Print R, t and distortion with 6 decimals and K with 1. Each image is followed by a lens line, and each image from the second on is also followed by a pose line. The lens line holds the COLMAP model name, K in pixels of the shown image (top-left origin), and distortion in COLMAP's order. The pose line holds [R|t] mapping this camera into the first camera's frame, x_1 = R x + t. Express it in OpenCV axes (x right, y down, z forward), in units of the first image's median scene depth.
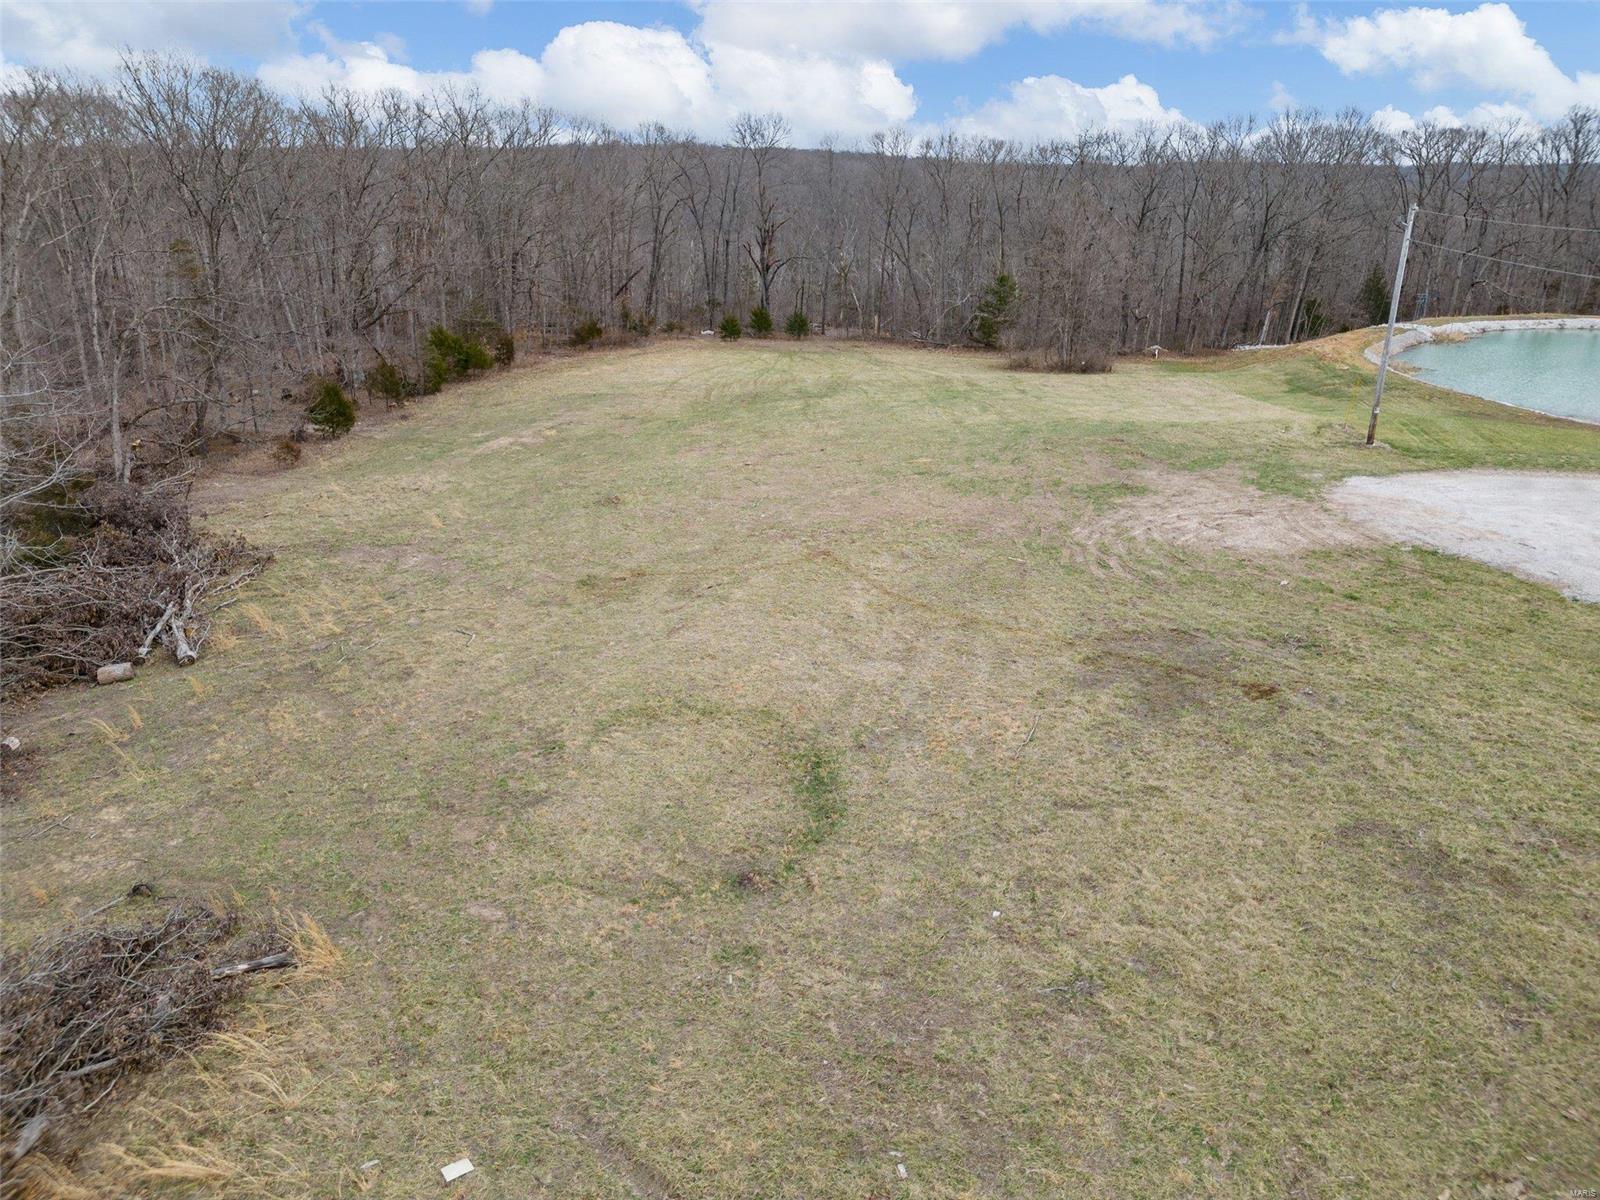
lens RADIAL K [[1114.0, 0, 805.5], [0, 1114.0, 604.2], [0, 0, 1]] dist [0.029274, -0.025702]
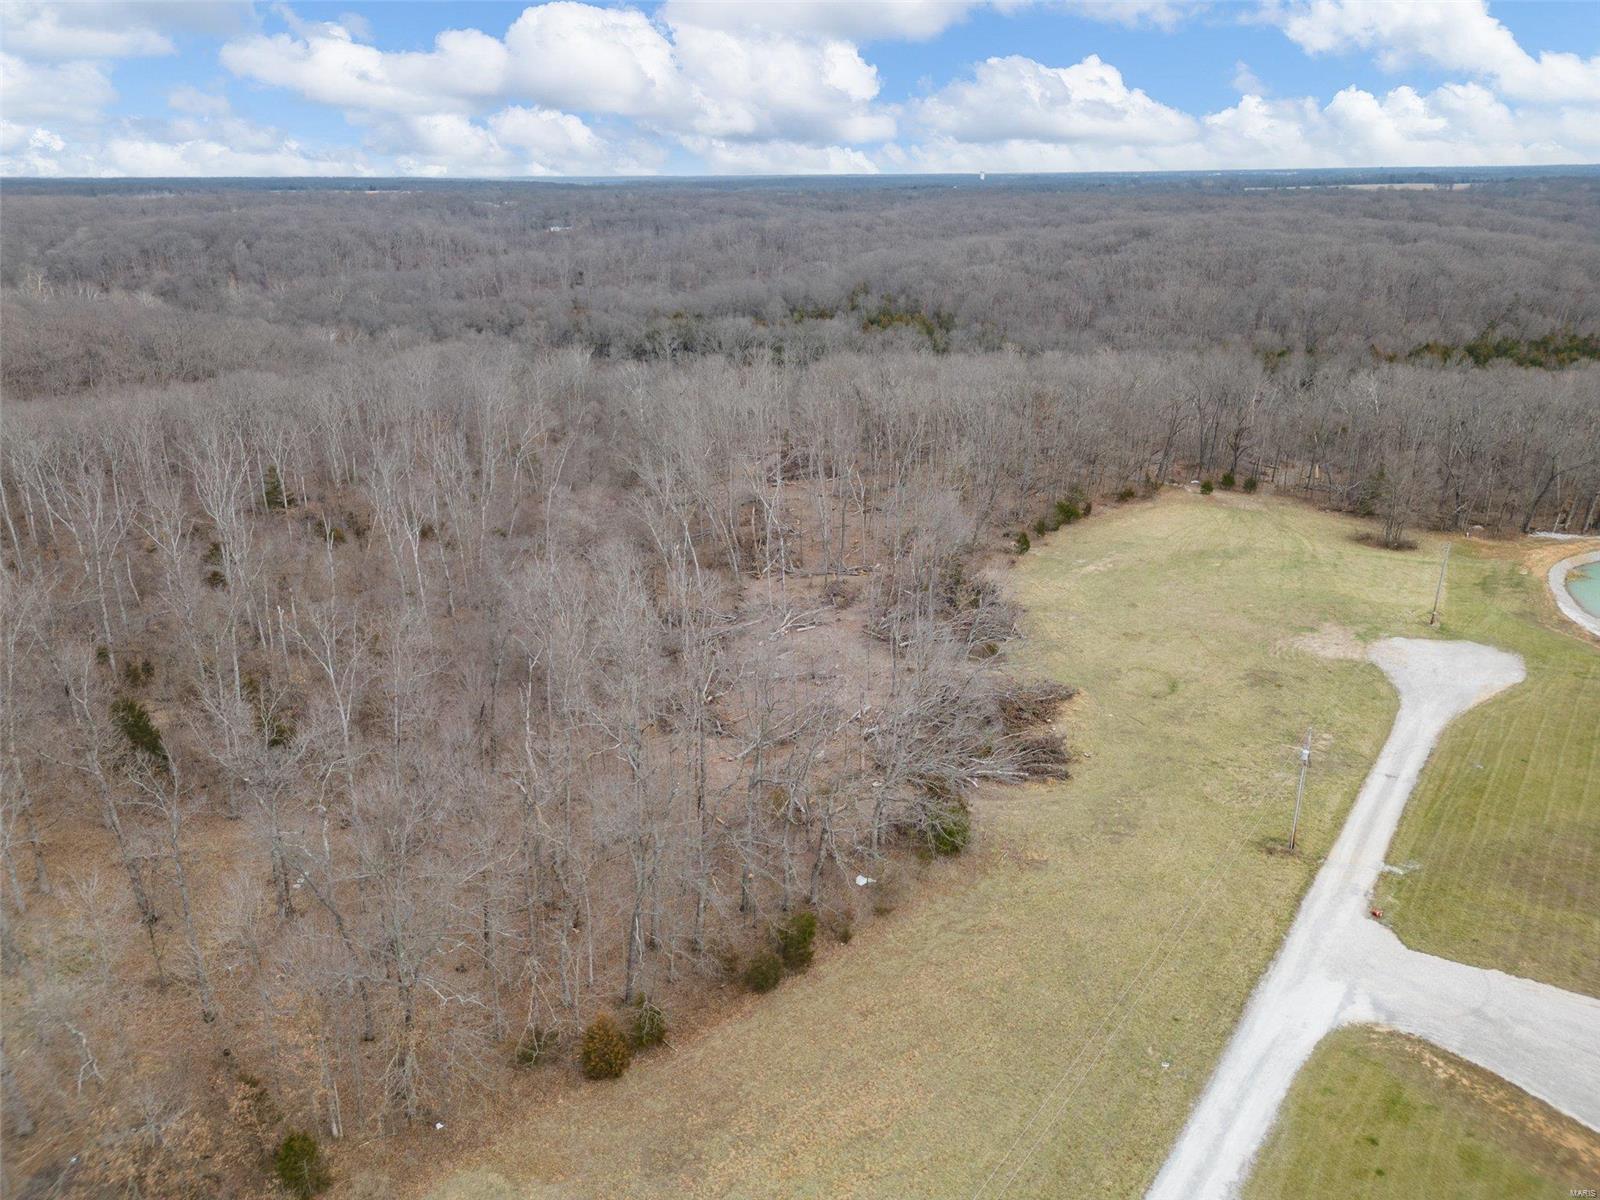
lens RADIAL K [[1114.0, 0, 799.3], [0, 1114.0, 600.8], [0, 0, 1]] dist [0.029274, -0.025702]
pose [[0.901134, 0.144959, -0.408588, 0.262594], [-0.145791, 0.988882, 0.029295, -0.065318], [0.408292, 0.033170, 0.912249, -2.287406]]
